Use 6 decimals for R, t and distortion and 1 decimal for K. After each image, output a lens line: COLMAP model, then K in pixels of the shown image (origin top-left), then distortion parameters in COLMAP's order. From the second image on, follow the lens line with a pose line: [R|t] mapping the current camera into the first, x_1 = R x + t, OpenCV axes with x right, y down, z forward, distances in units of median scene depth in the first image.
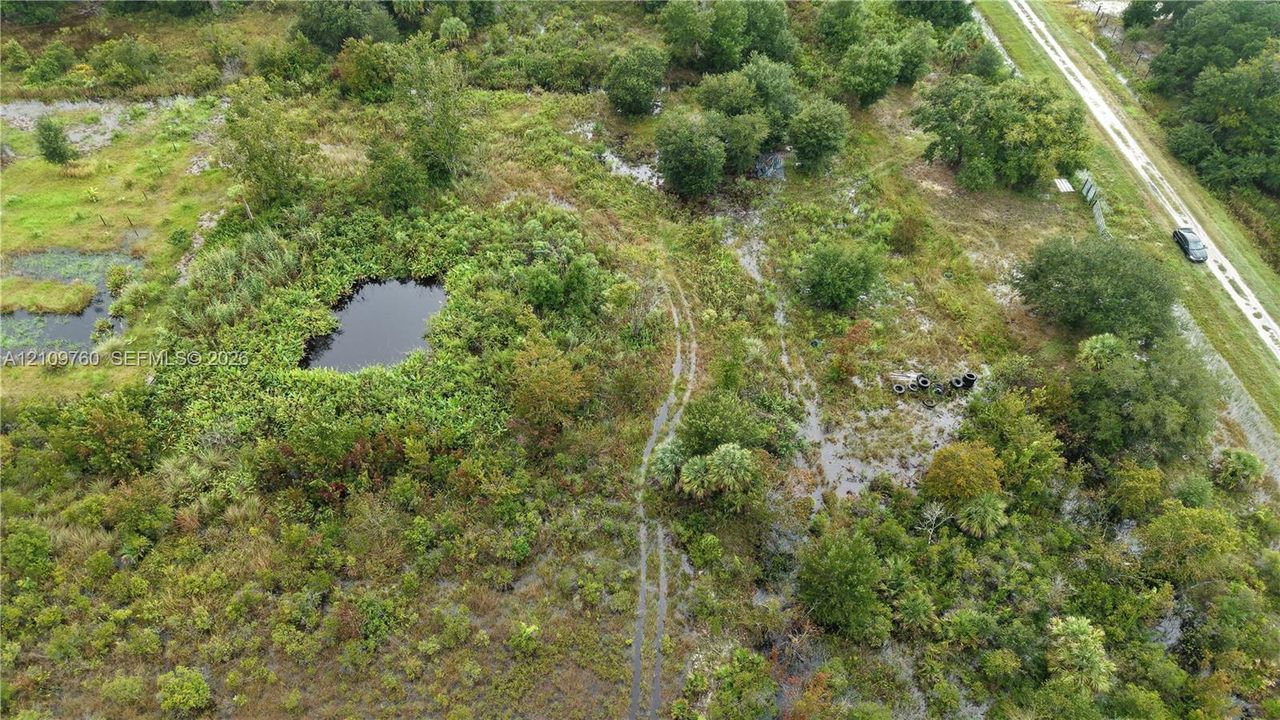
lens RADIAL K [[850.7, 0, 640.0], [0, 850.7, 360.0], [0, 0, 1]] dist [0.044162, -0.052058]
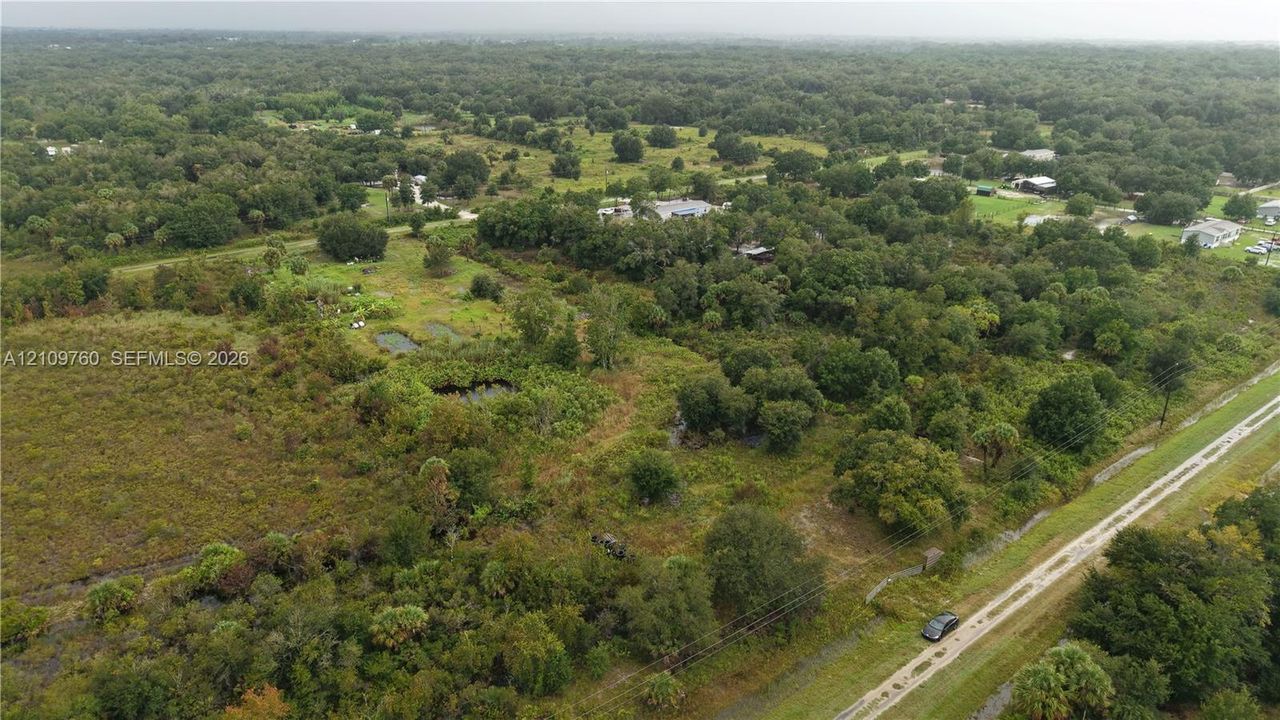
lens RADIAL K [[850.7, 0, 640.0], [0, 850.7, 360.0], [0, 0, 1]] dist [0.044162, -0.052058]
pose [[0.577568, 0.283928, -0.765376, 1.063387], [-0.599748, 0.783644, -0.161877, -0.009204], [0.553821, 0.552527, 0.622893, 0.042811]]
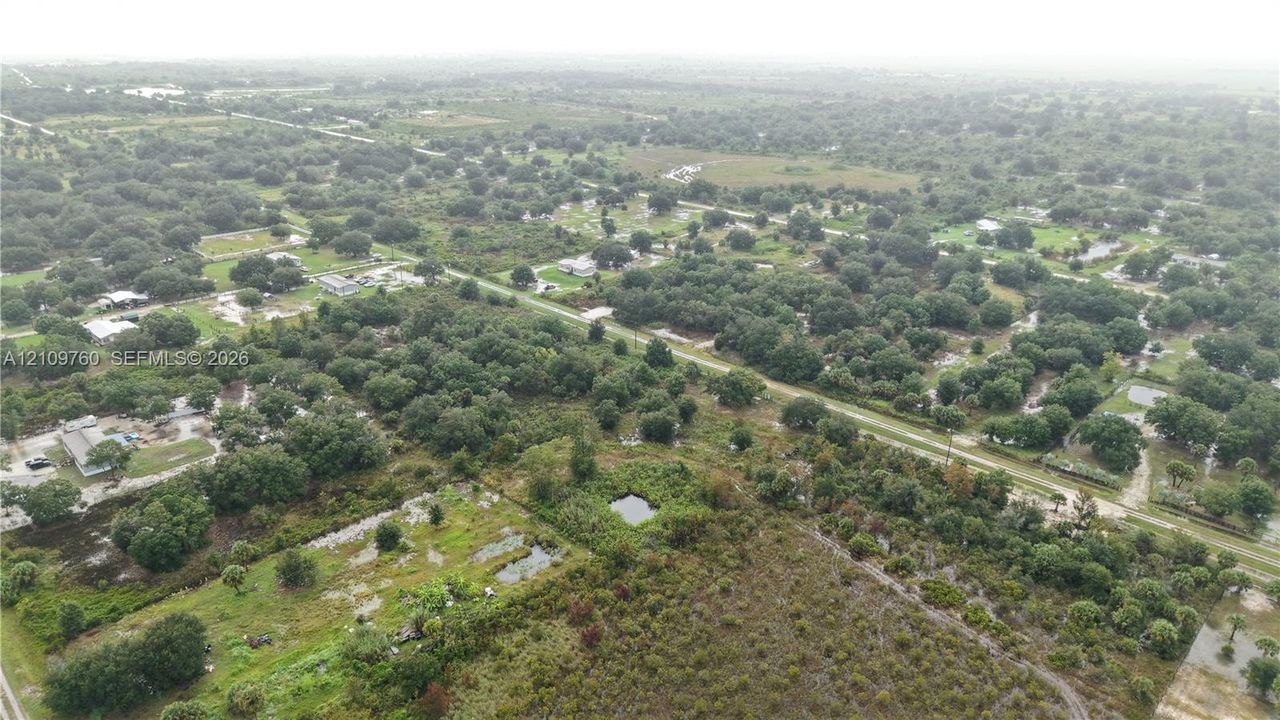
lens RADIAL K [[850.7, 0, 640.0], [0, 850.7, 360.0], [0, 0, 1]] dist [0.044162, -0.052058]
pose [[0.746336, -0.253891, 0.615241, -1.512145], [0.495455, 0.829167, -0.258855, 0.224333], [-0.444416, 0.498018, 0.744629, -0.971980]]
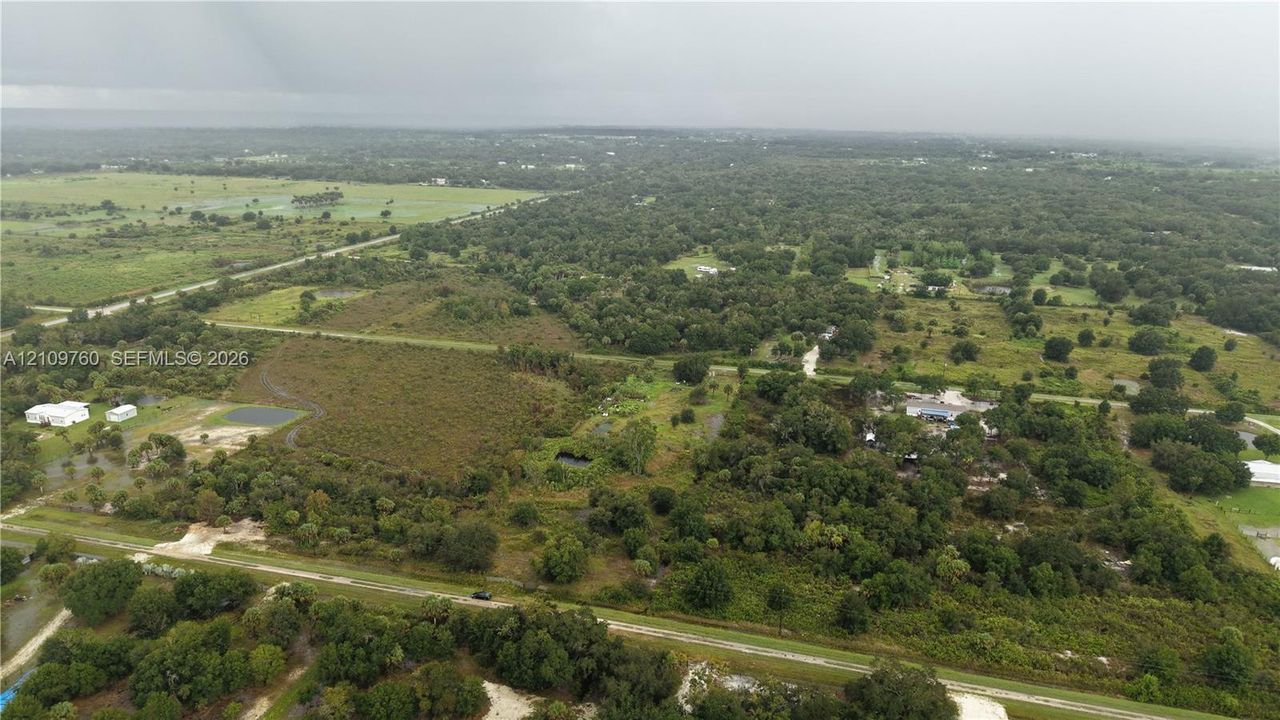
lens RADIAL K [[850.7, 0, 640.0], [0, 850.7, 360.0], [0, 0, 1]] dist [0.044162, -0.052058]
pose [[-0.320618, 0.240418, -0.916190, 2.305220], [-0.715645, 0.572176, 0.400583, -1.603236], [0.620529, 0.784101, -0.011396, 0.775022]]
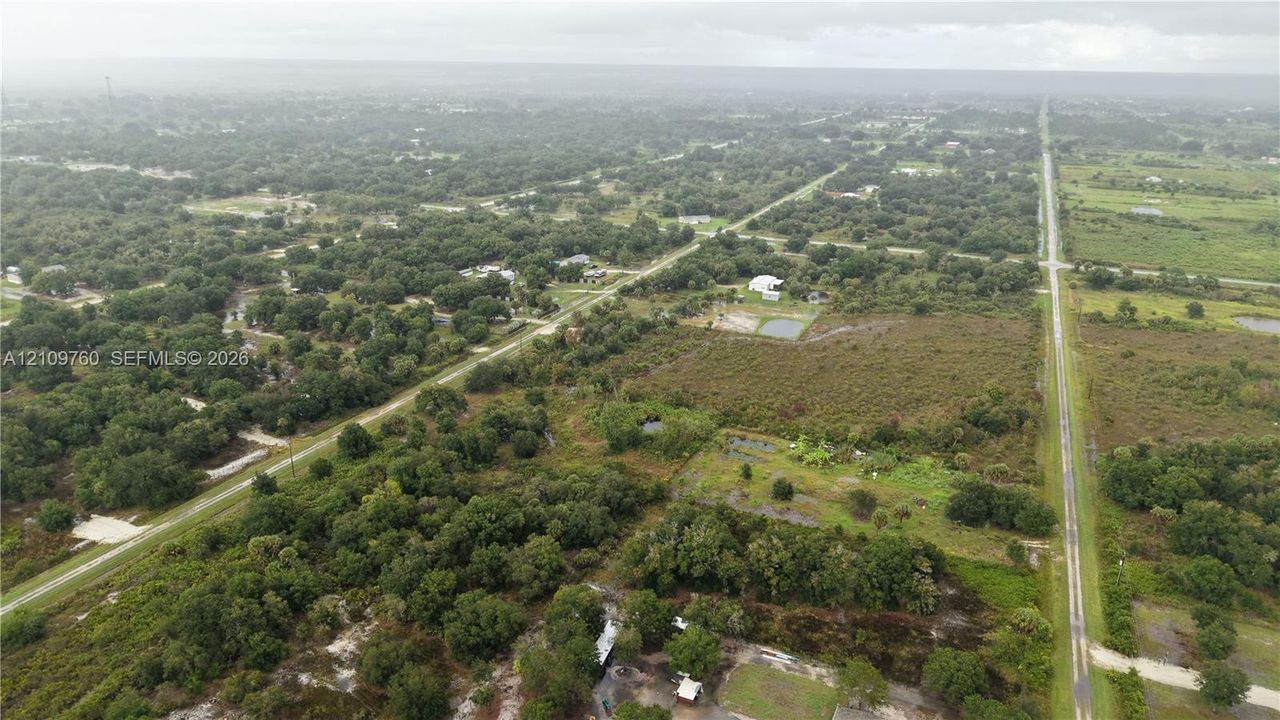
lens RADIAL K [[850.7, 0, 640.0], [0, 850.7, 360.0], [0, 0, 1]] dist [0.044162, -0.052058]
pose [[-0.884372, -0.180588, 0.430435, -1.440134], [0.327130, 0.418010, 0.847498, -2.632151], [-0.332974, 0.890312, -0.310600, 1.598412]]
